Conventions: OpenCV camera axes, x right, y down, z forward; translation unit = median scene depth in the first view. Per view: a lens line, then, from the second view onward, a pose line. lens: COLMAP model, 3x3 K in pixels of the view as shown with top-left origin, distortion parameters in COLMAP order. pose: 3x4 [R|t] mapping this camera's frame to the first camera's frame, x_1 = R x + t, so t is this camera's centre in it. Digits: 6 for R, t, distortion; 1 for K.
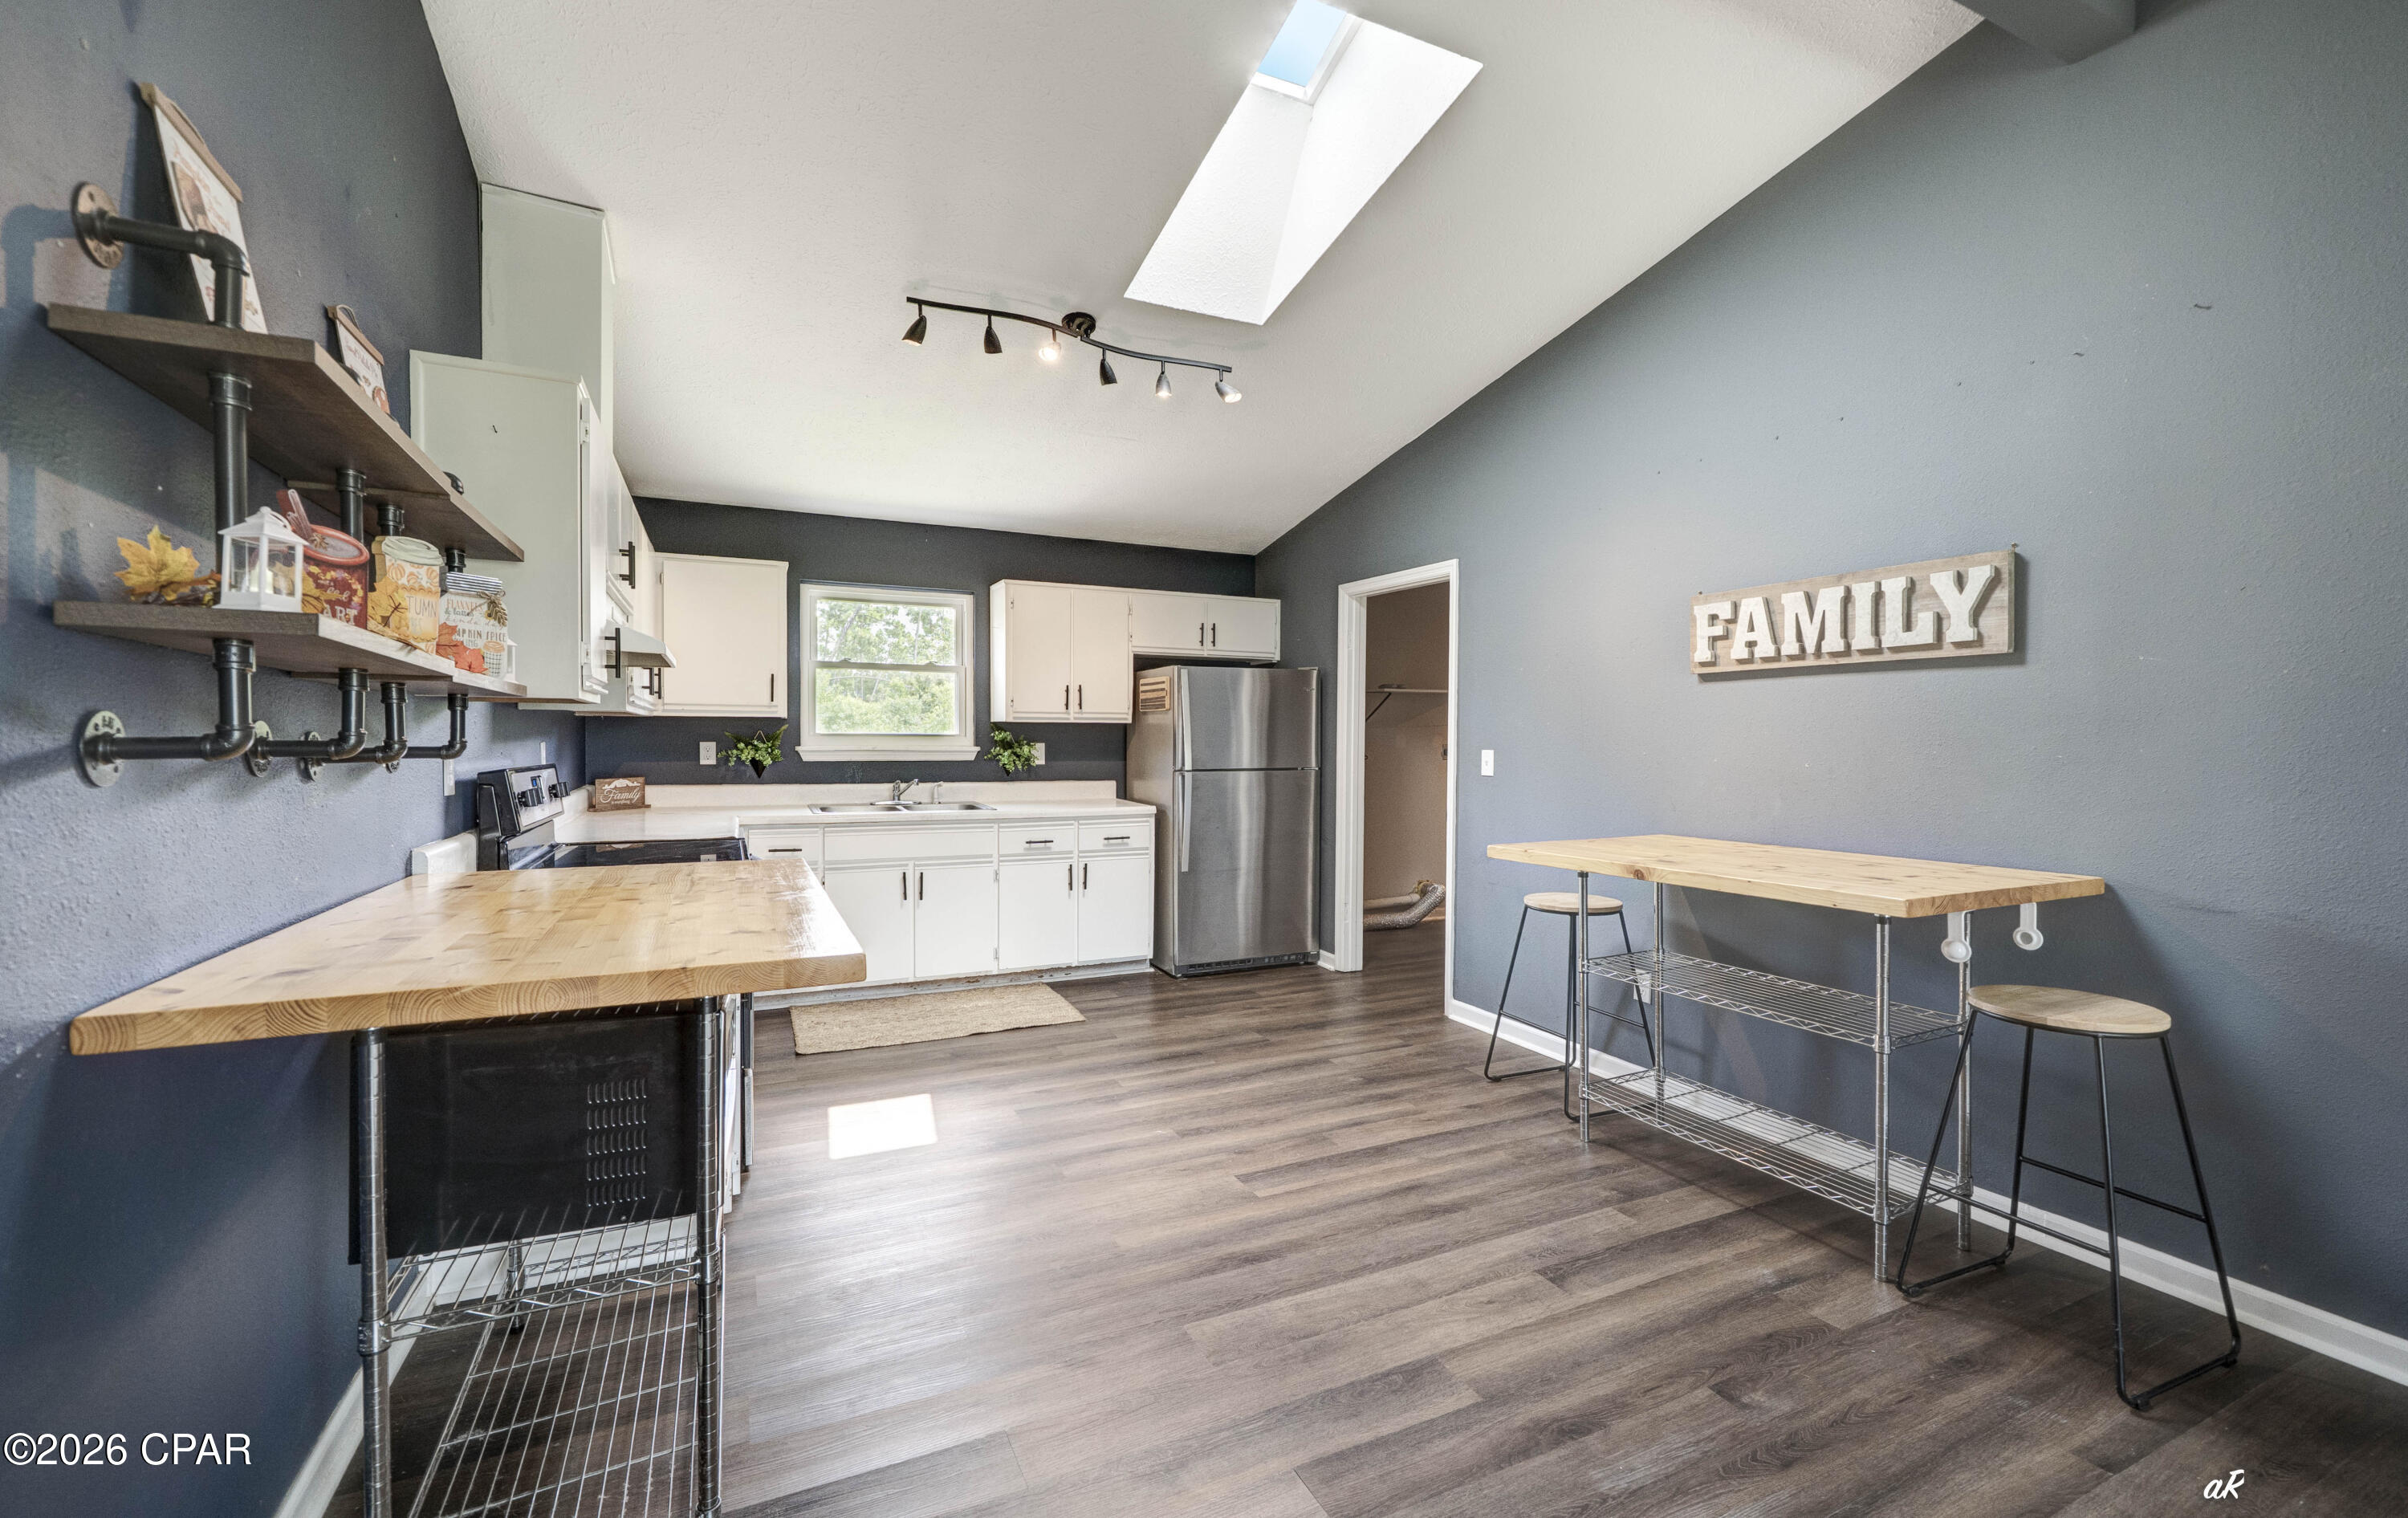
lens RADIAL K [[967.3, 0, 1186.3], [0, 967.3, 748.6], [0, 0, 1]] dist [0.020894, 0.000224]
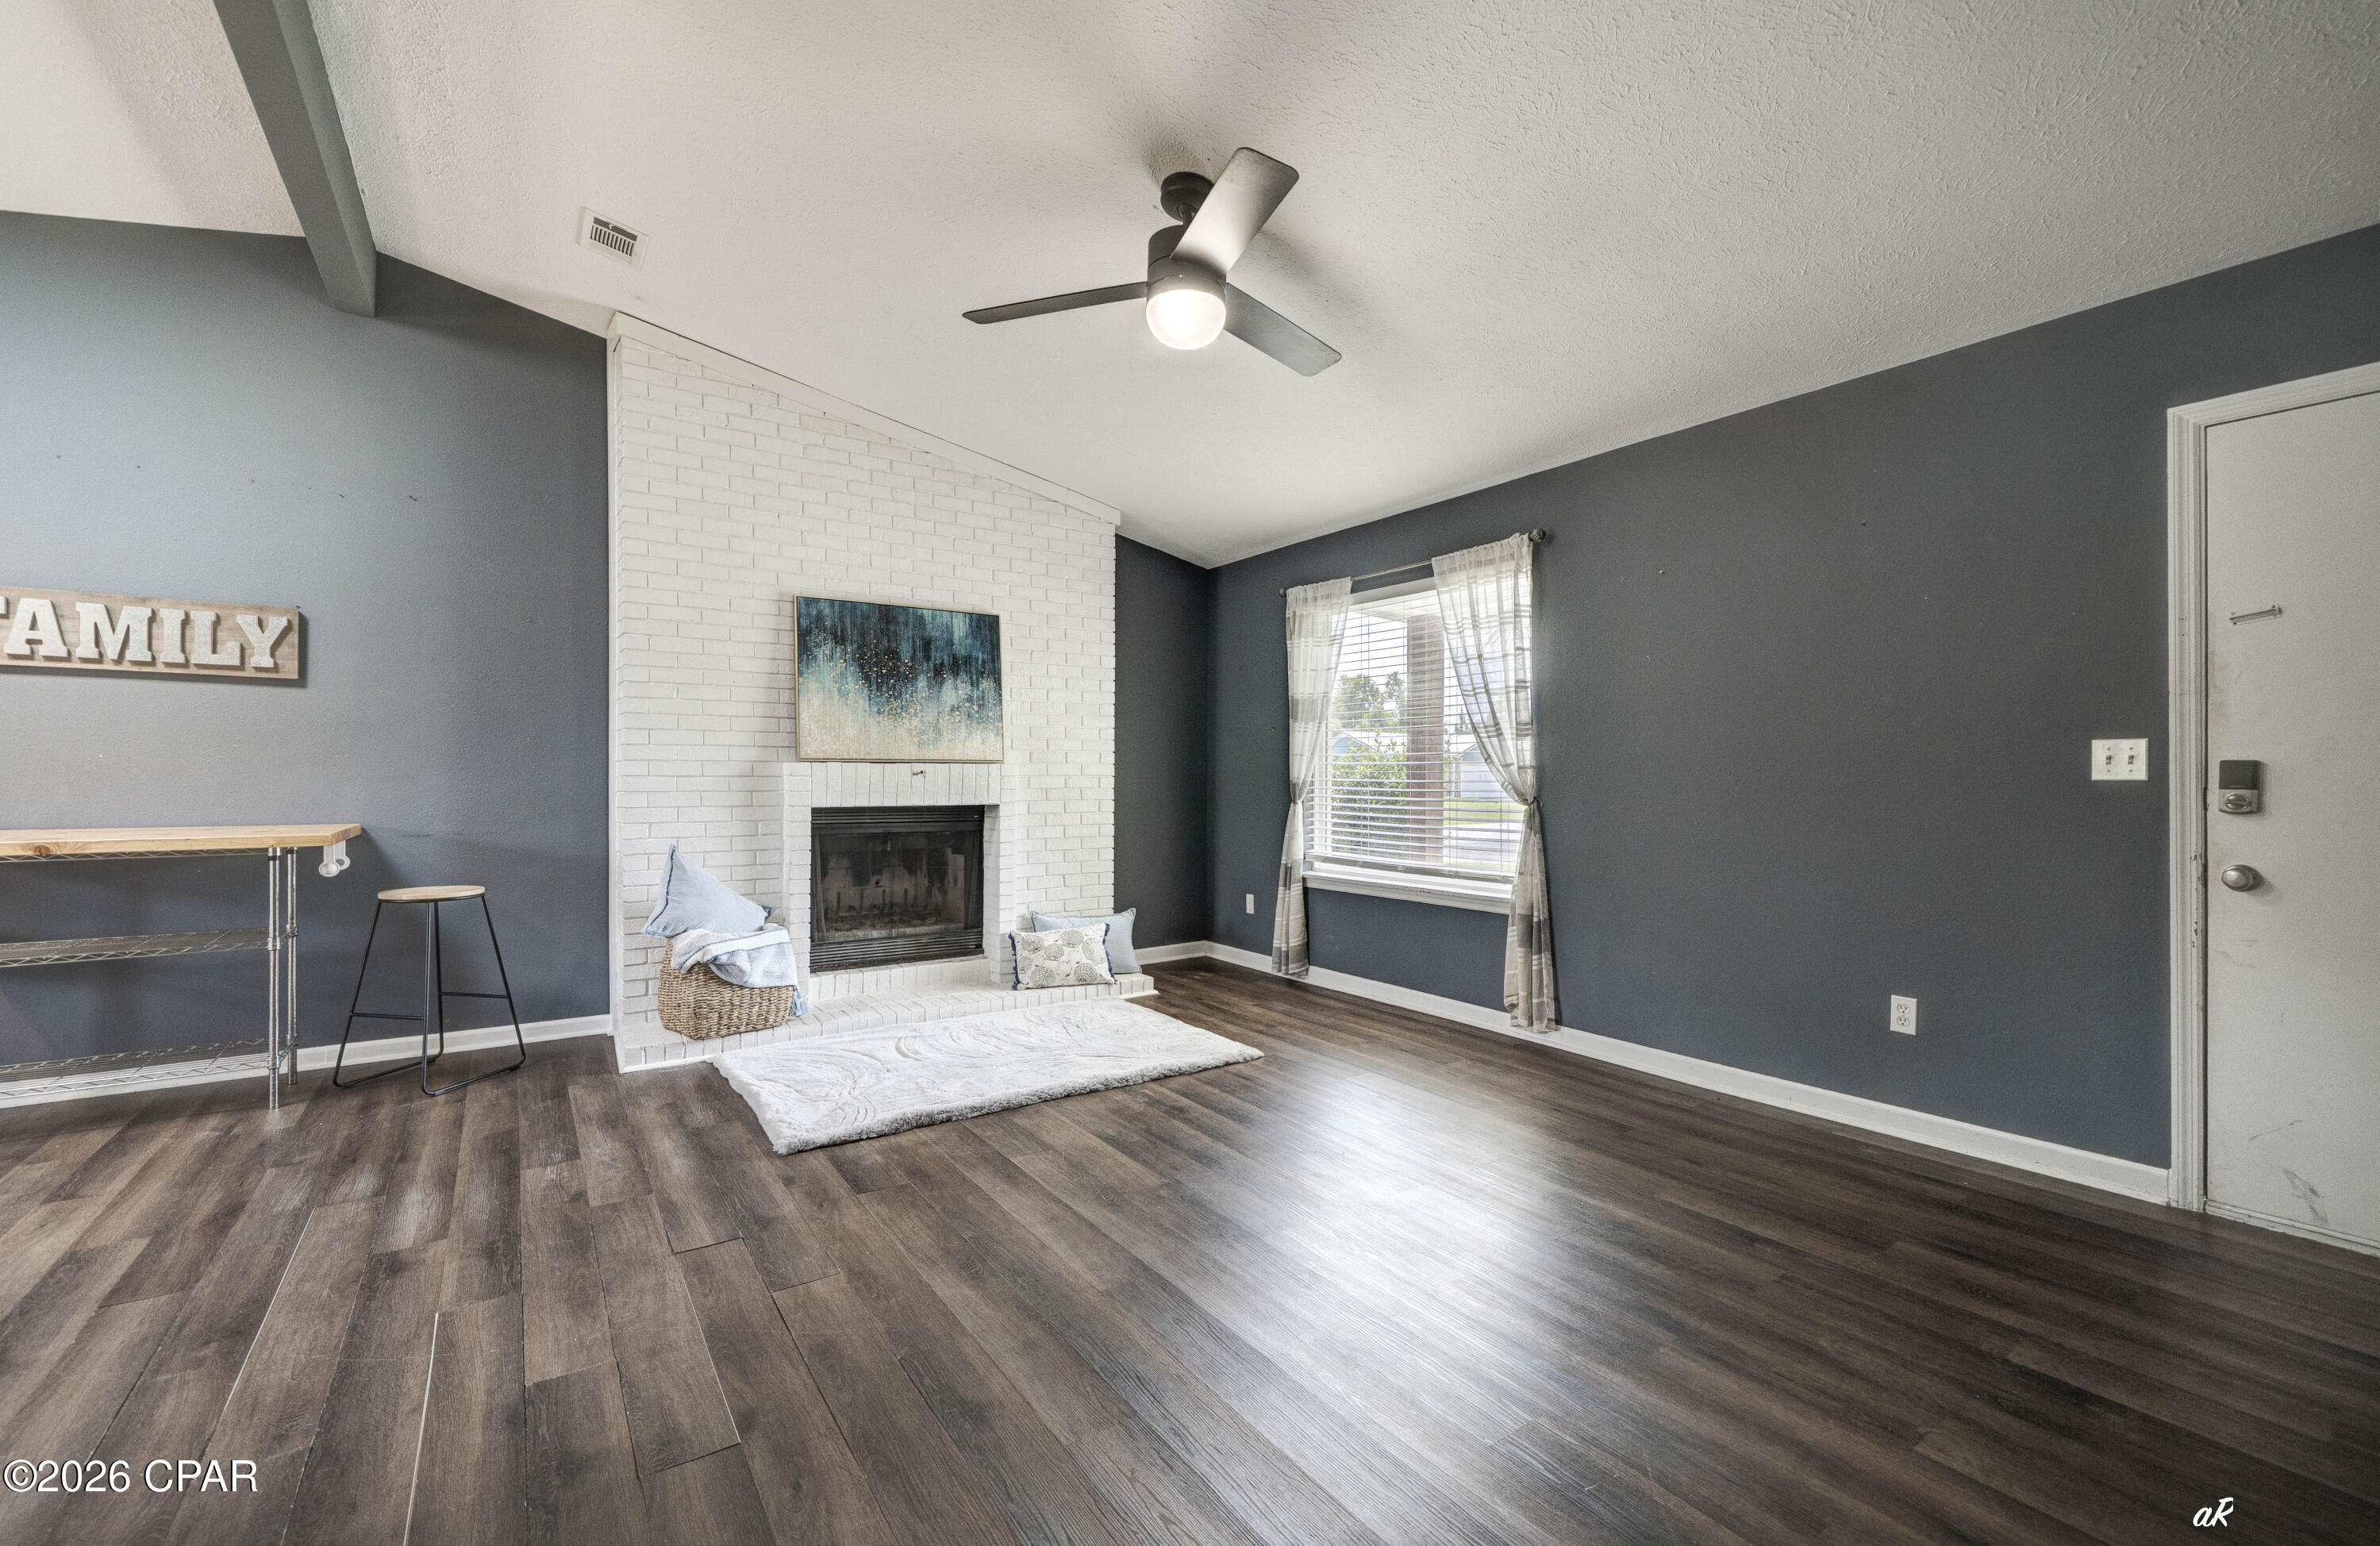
lens RADIAL K [[973.7, 0, 1214.5], [0, 973.7, 771.9], [0, 0, 1]] dist [-0.009435, -0.001044]
pose [[-0.173105, 0.007117, 0.984878, -0.606638], [-0.003236, 0.999964, -0.007795, 0.034886], [-0.984898, -0.004536, -0.173076, -0.073974]]
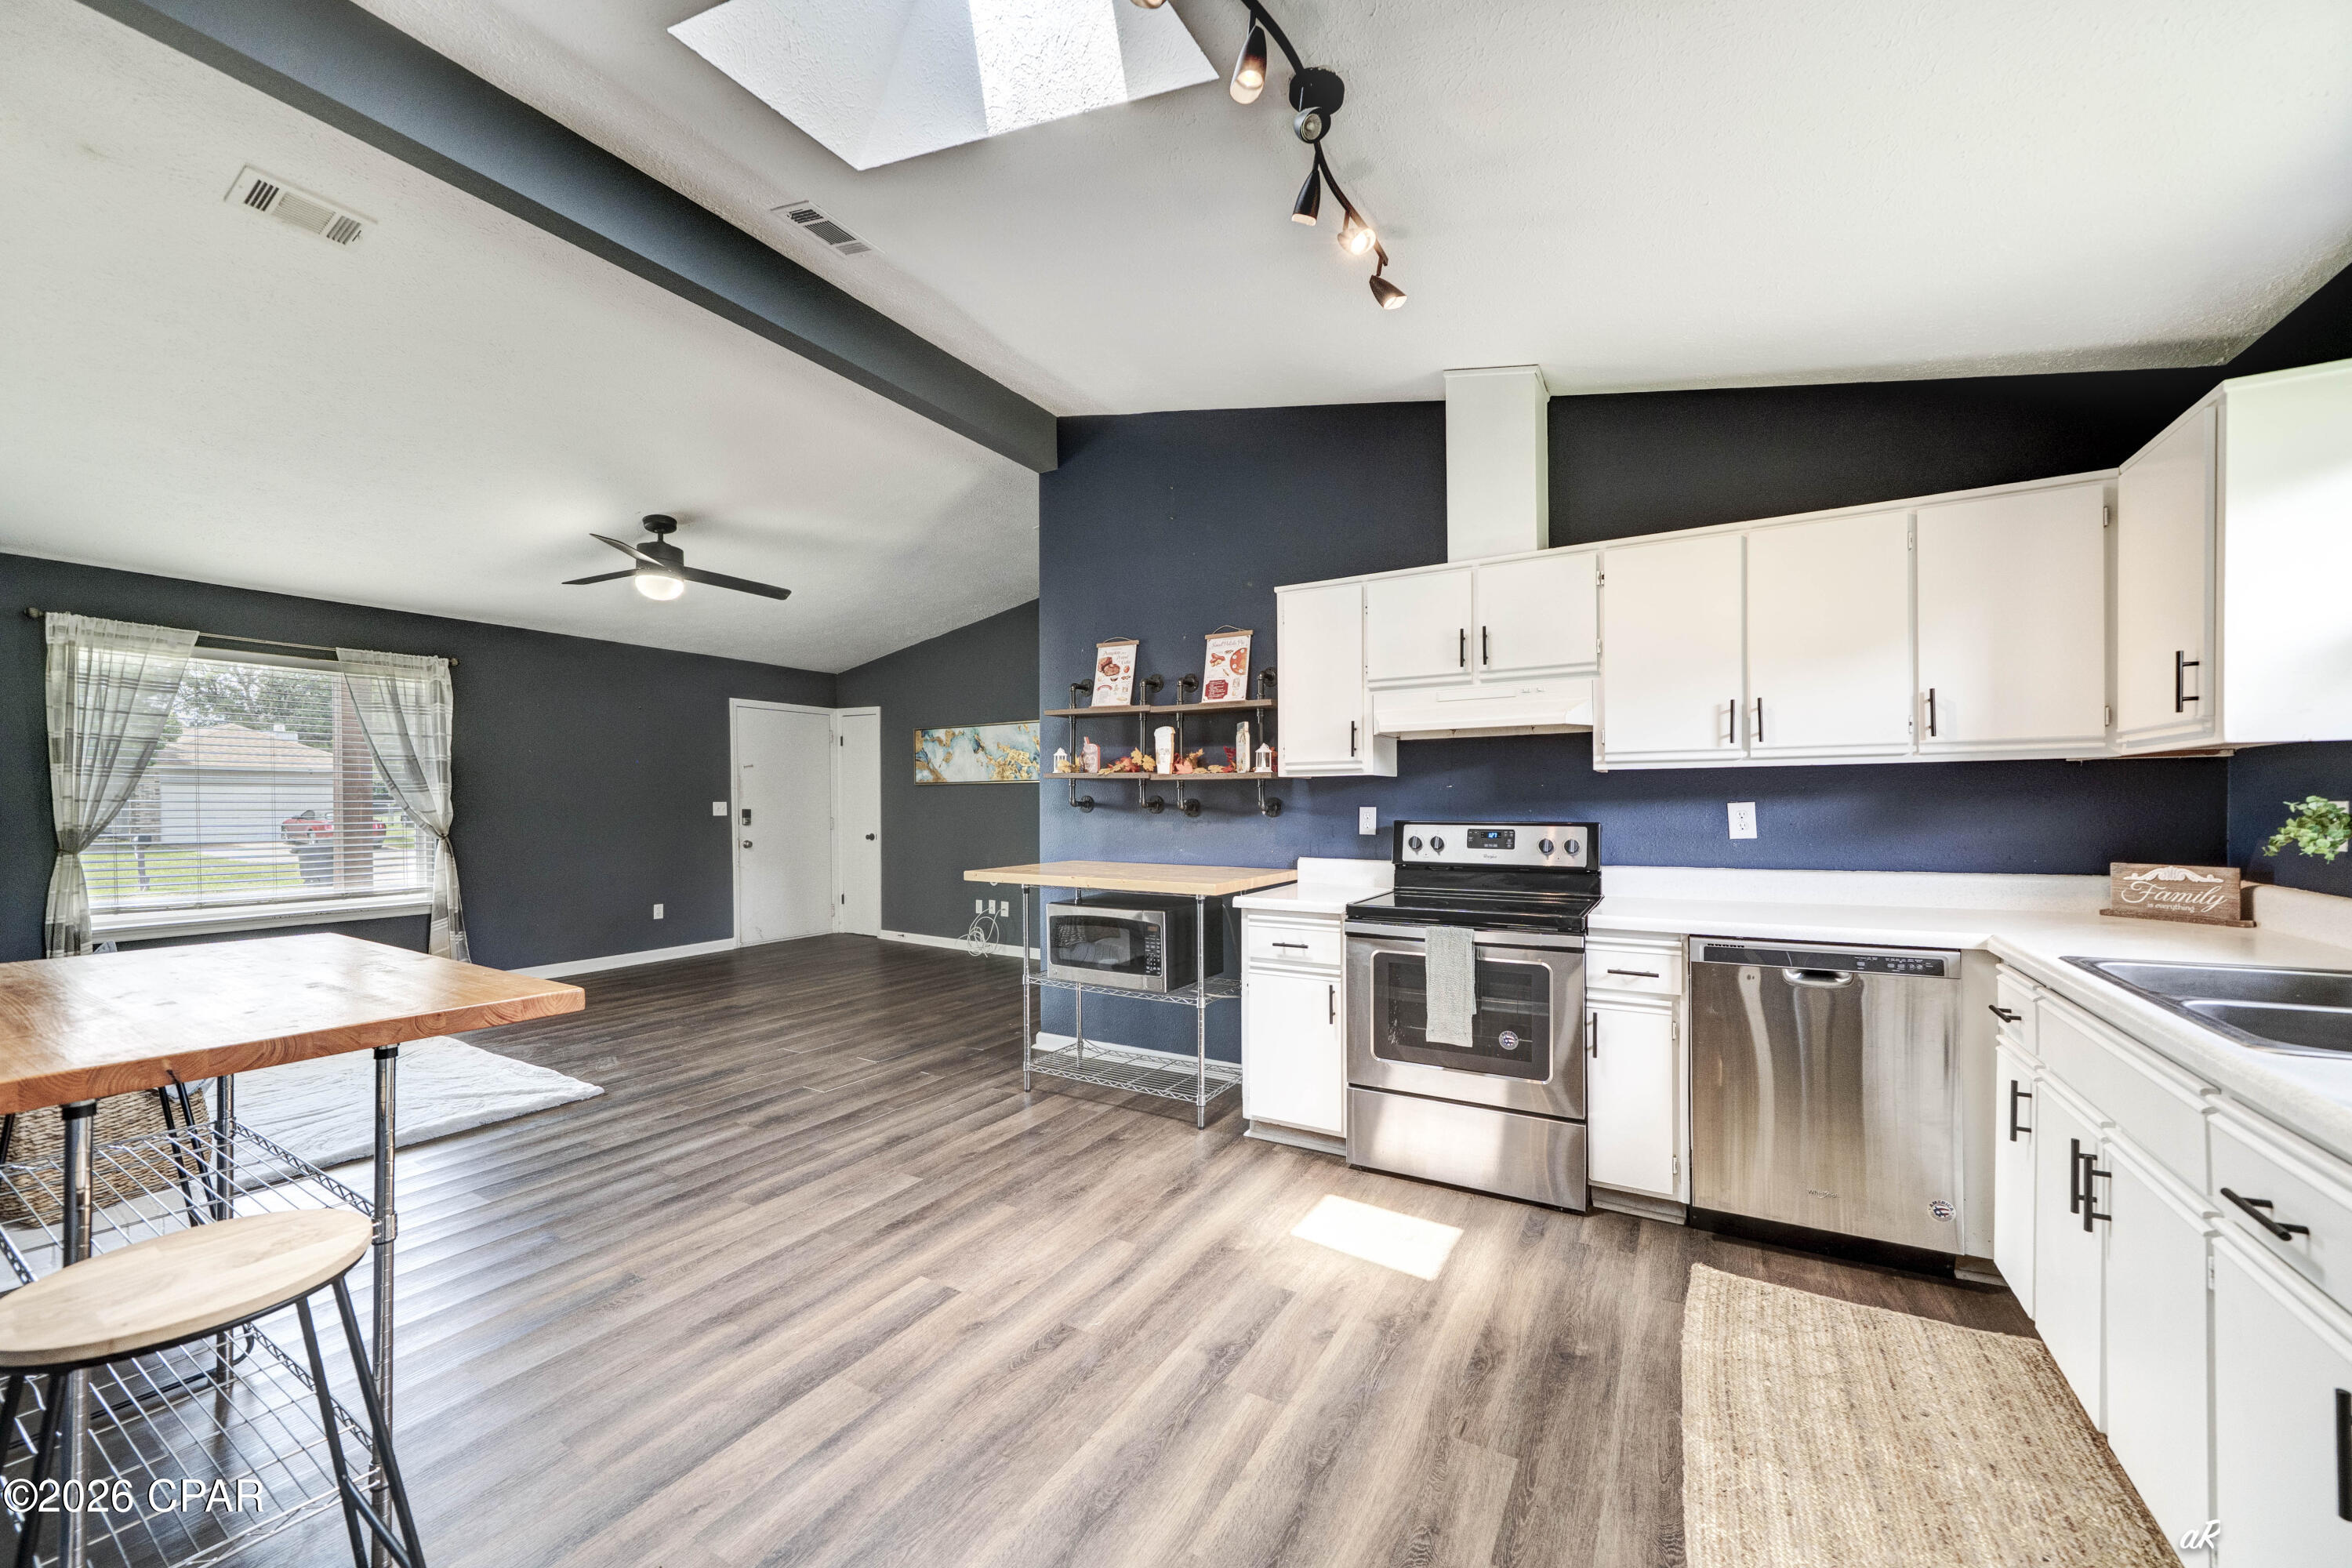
lens RADIAL K [[892.6, 0, 1162.6], [0, 892.6, 821.0], [0, 0, 1]] dist [0.008486, -0.000925]
pose [[-0.836998, 0.013432, -0.547041, 0.266452], [-0.001560, 0.999636, 0.026933, -0.011669], [0.547203, 0.023396, -0.836673, 1.395638]]
